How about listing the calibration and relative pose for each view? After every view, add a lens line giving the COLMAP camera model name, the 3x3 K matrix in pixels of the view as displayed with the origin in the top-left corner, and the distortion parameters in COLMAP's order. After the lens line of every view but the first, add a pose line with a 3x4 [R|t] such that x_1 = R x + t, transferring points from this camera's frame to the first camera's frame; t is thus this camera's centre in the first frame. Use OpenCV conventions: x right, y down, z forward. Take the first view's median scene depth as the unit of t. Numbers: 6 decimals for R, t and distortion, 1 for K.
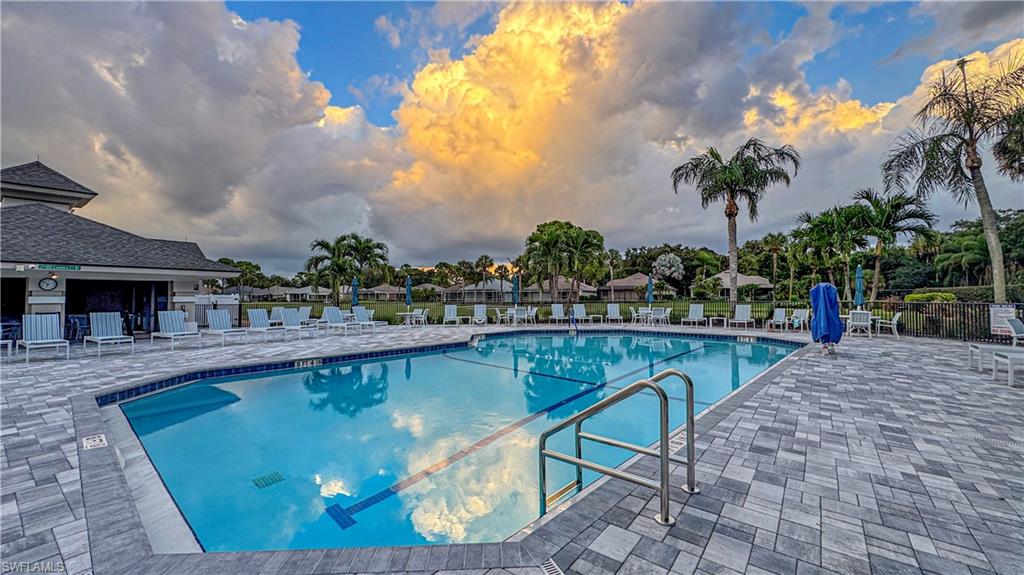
lens RADIAL K [[383.9, 0, 496.3], [0, 383.9, 286.8], [0, 0, 1]] dist [-0.003241, 0.000057]
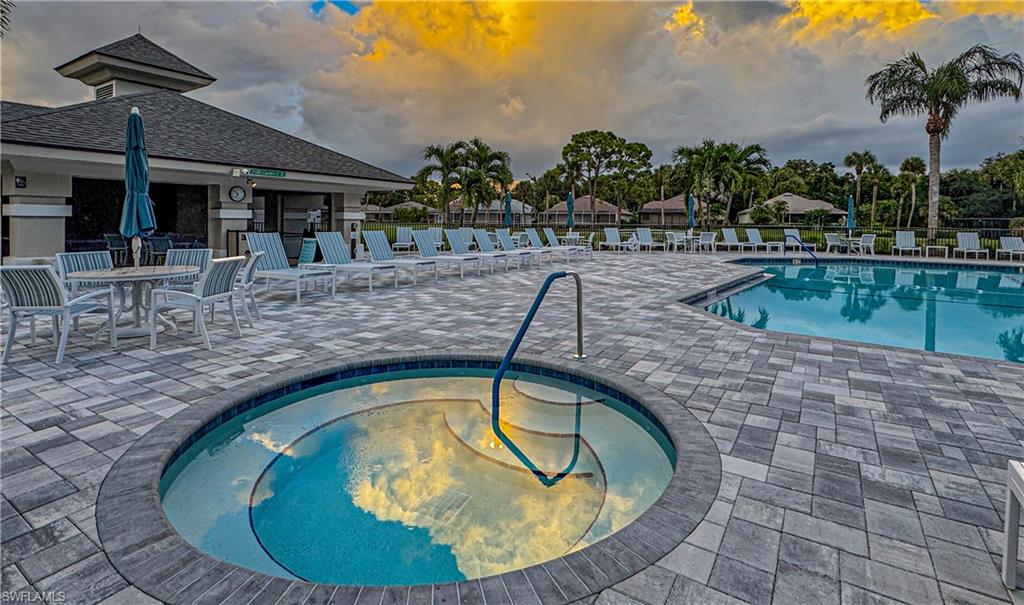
lens RADIAL K [[464.5, 0, 483.2], [0, 464.5, 226.4], [0, 0, 1]] dist [0.007401, -0.000150]
pose [[0.996977, 0.016151, 0.075994, -0.491474], [-0.019279, 0.998989, 0.040617, 0.007575], [-0.075261, -0.041960, 0.996281, -0.006500]]
